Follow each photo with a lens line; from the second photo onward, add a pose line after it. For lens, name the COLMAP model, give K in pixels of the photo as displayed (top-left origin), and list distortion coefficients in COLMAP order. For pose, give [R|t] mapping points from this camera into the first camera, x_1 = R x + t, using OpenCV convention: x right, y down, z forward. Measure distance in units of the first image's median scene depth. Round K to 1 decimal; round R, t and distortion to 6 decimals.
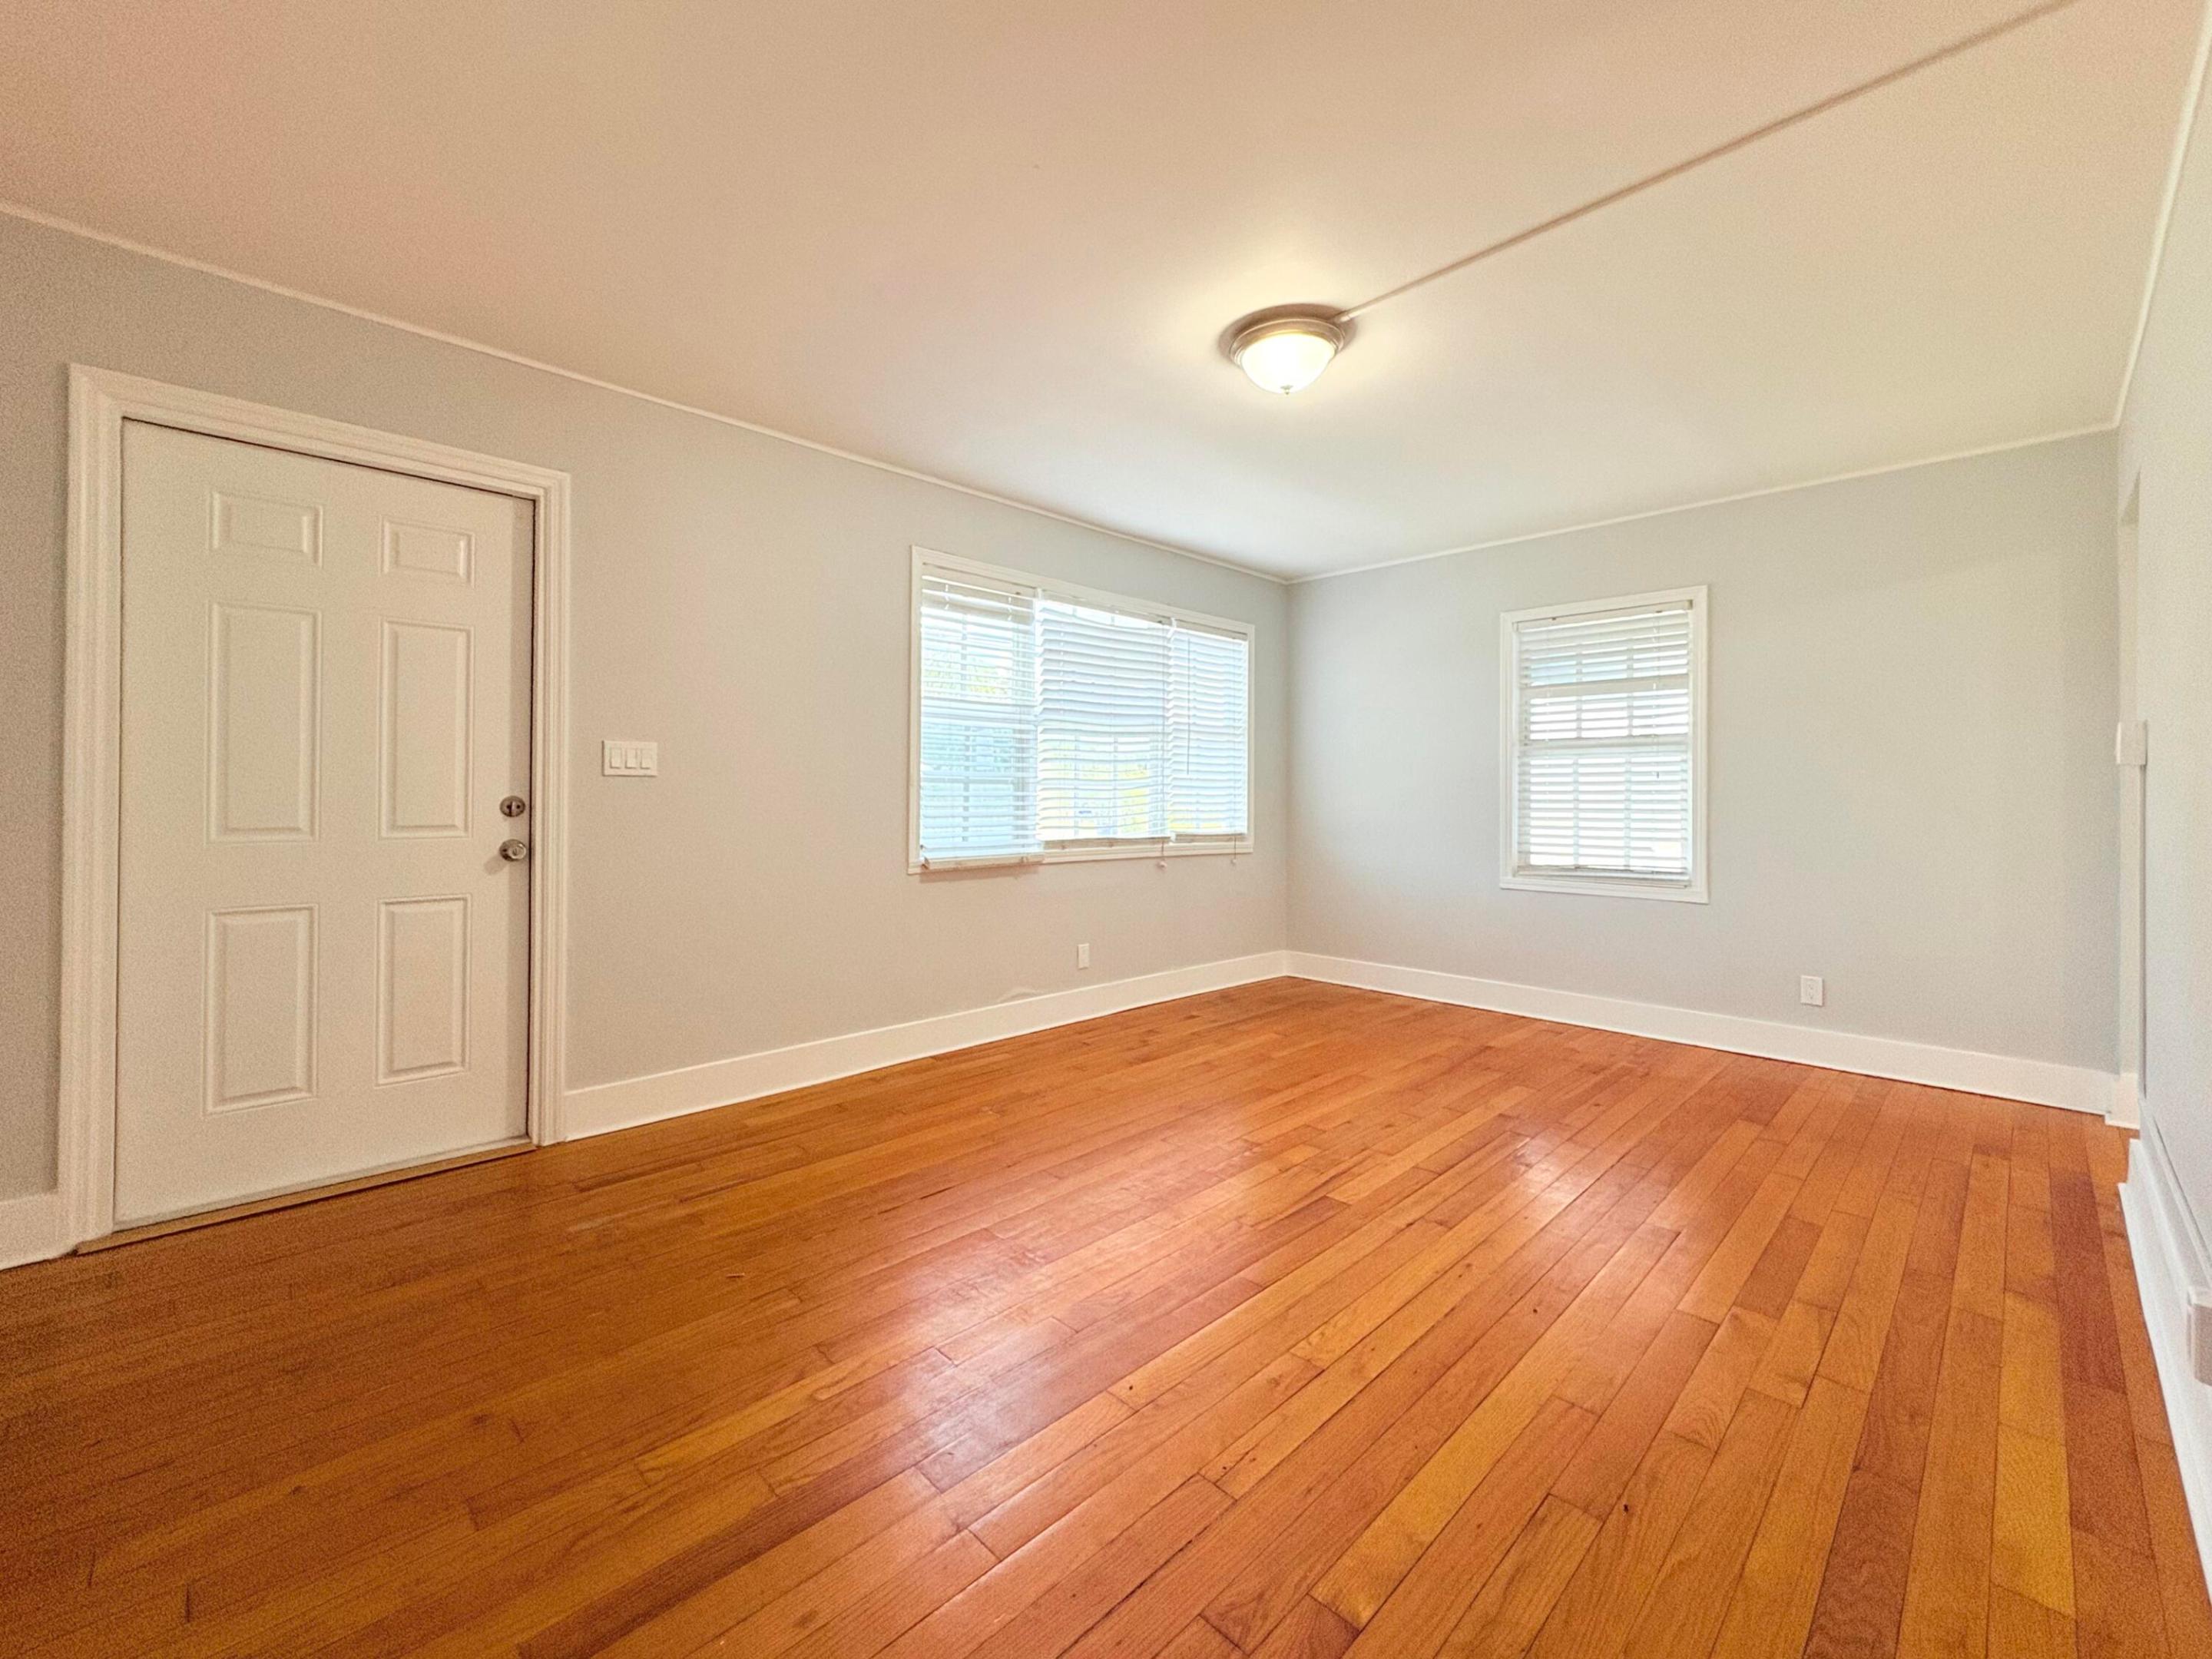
lens RADIAL K [[906.6, 0, 1102.2], [0, 906.6, 792.9], [0, 0, 1]] dist [-0.000058, -0.000378]
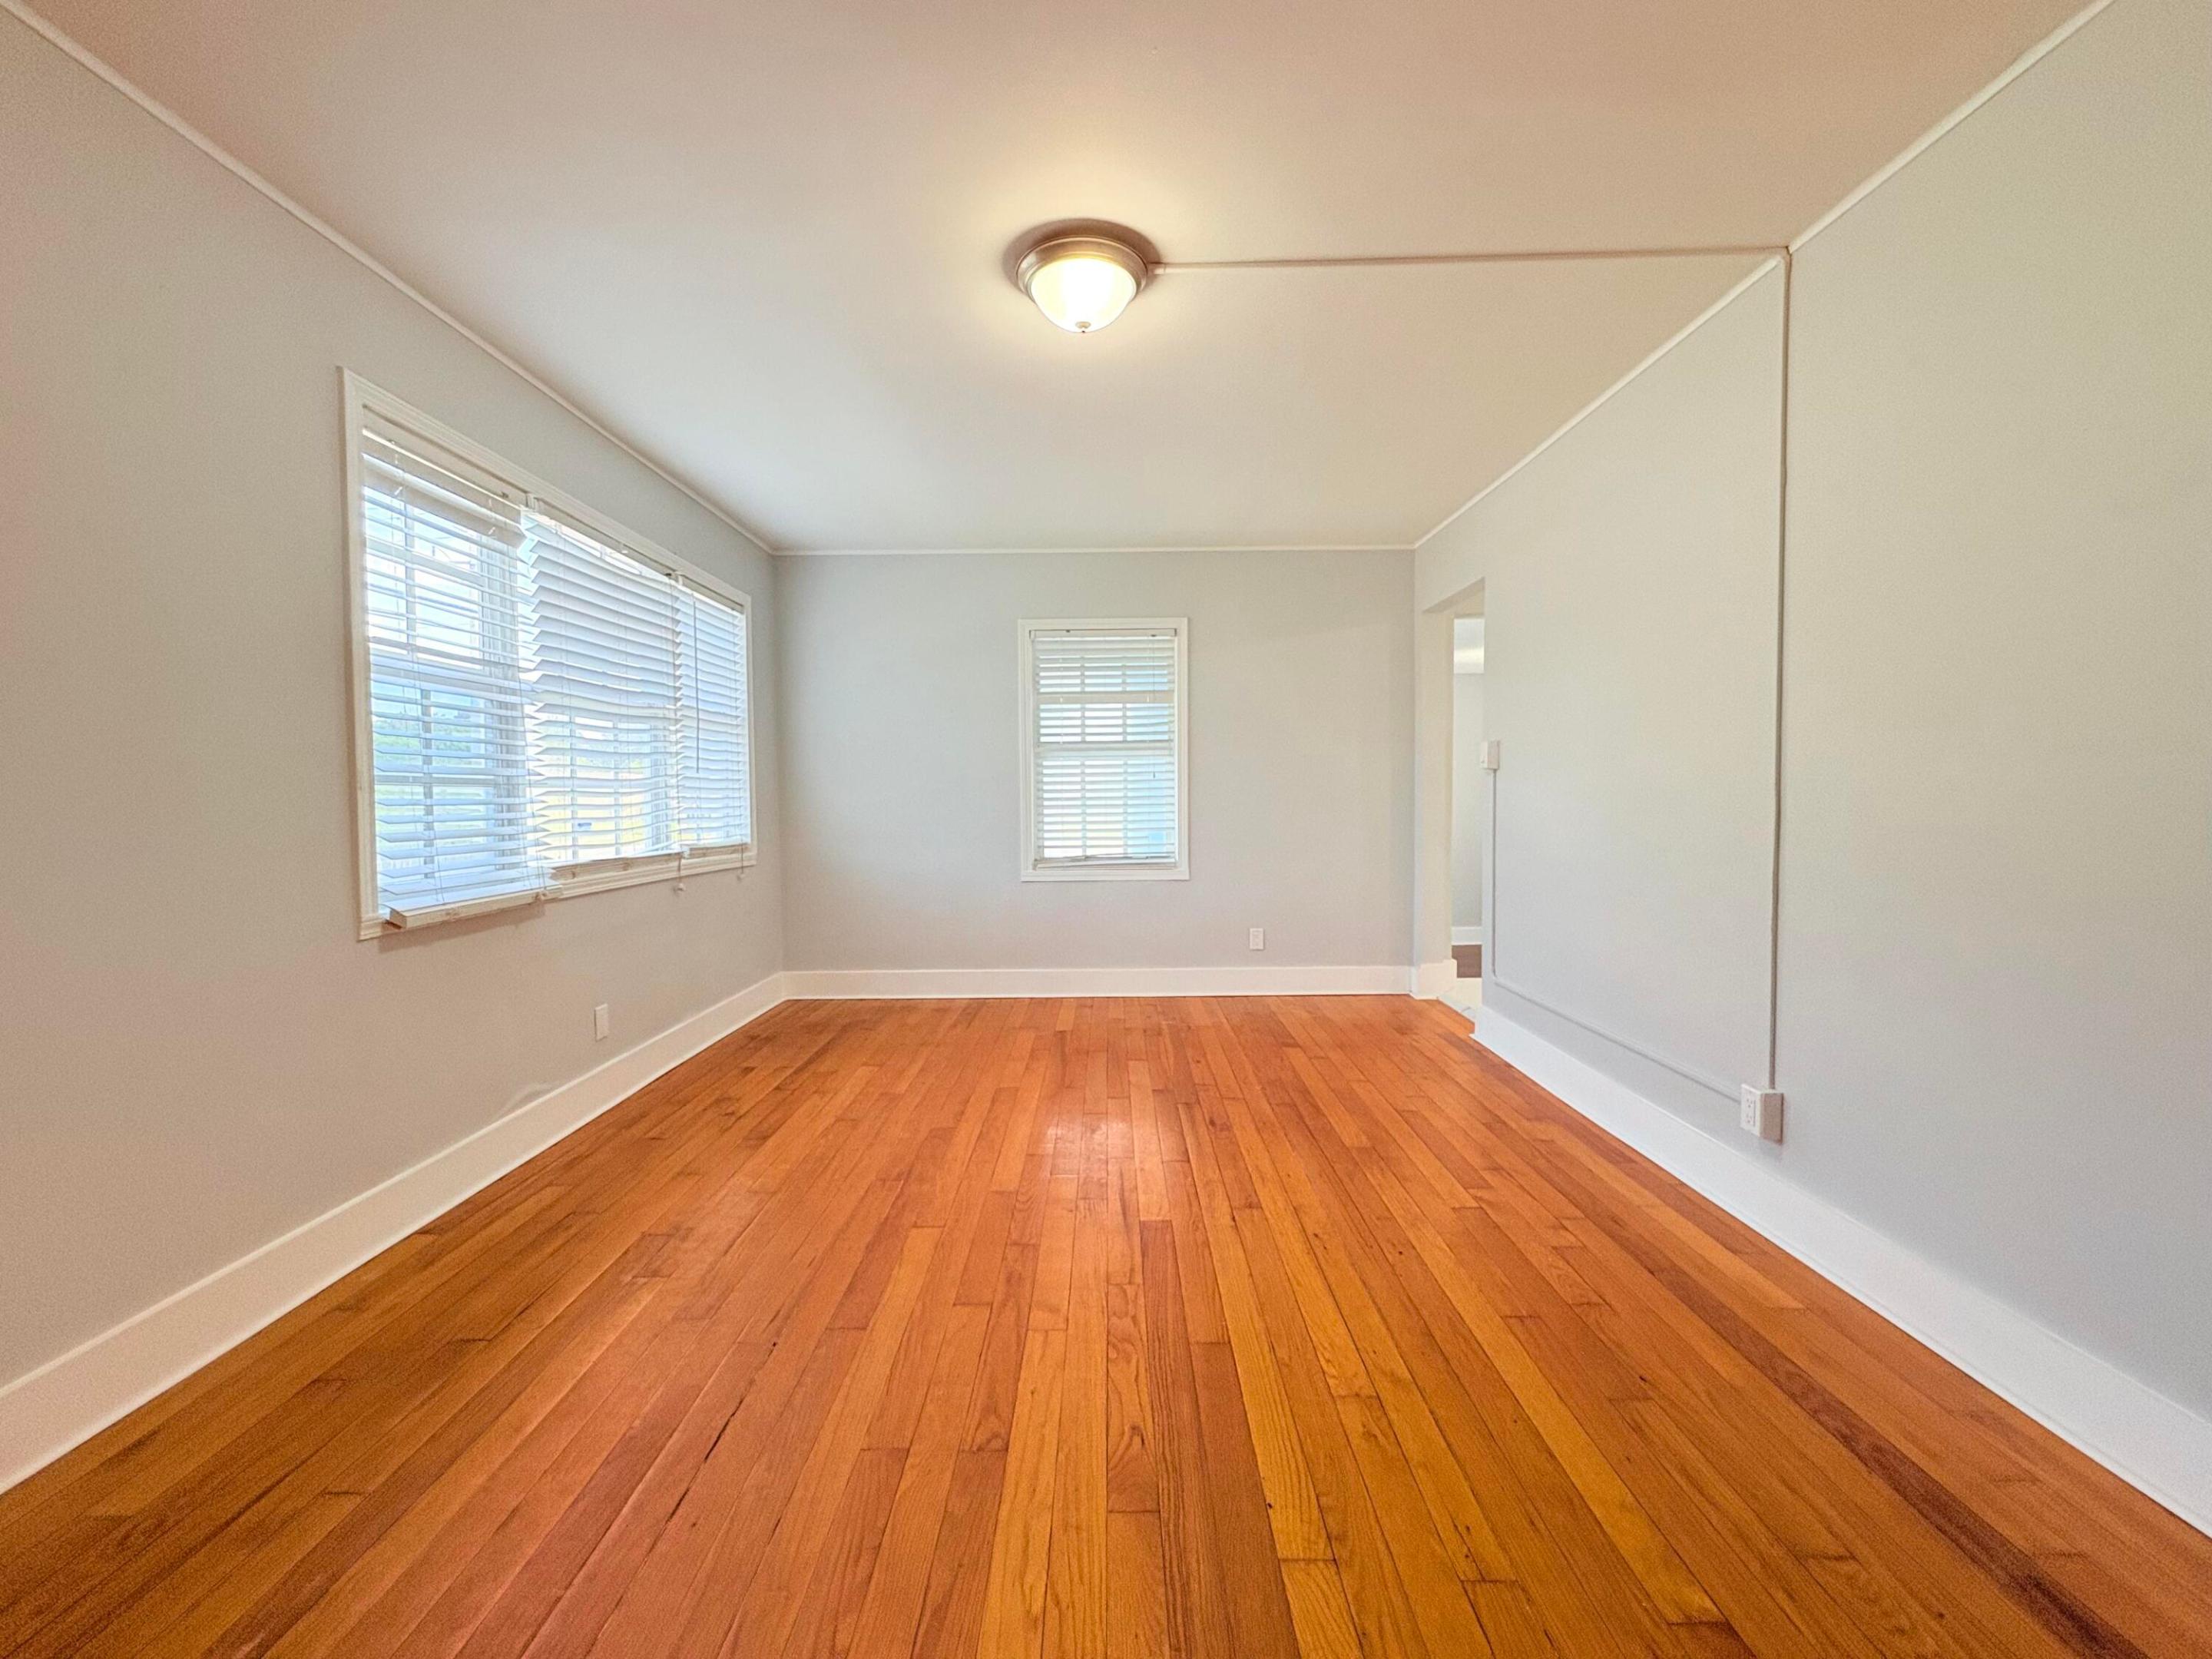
lens RADIAL K [[879.4, 0, 1106.0], [0, 879.4, 829.5], [0, 0, 1]] dist [0.000062, -0.000141]
pose [[0.705828, -0.040532, 0.707223, -0.238055], [0.011591, 0.998889, 0.045679, -0.001894], [-0.708289, -0.024044, 0.705513, 0.228556]]
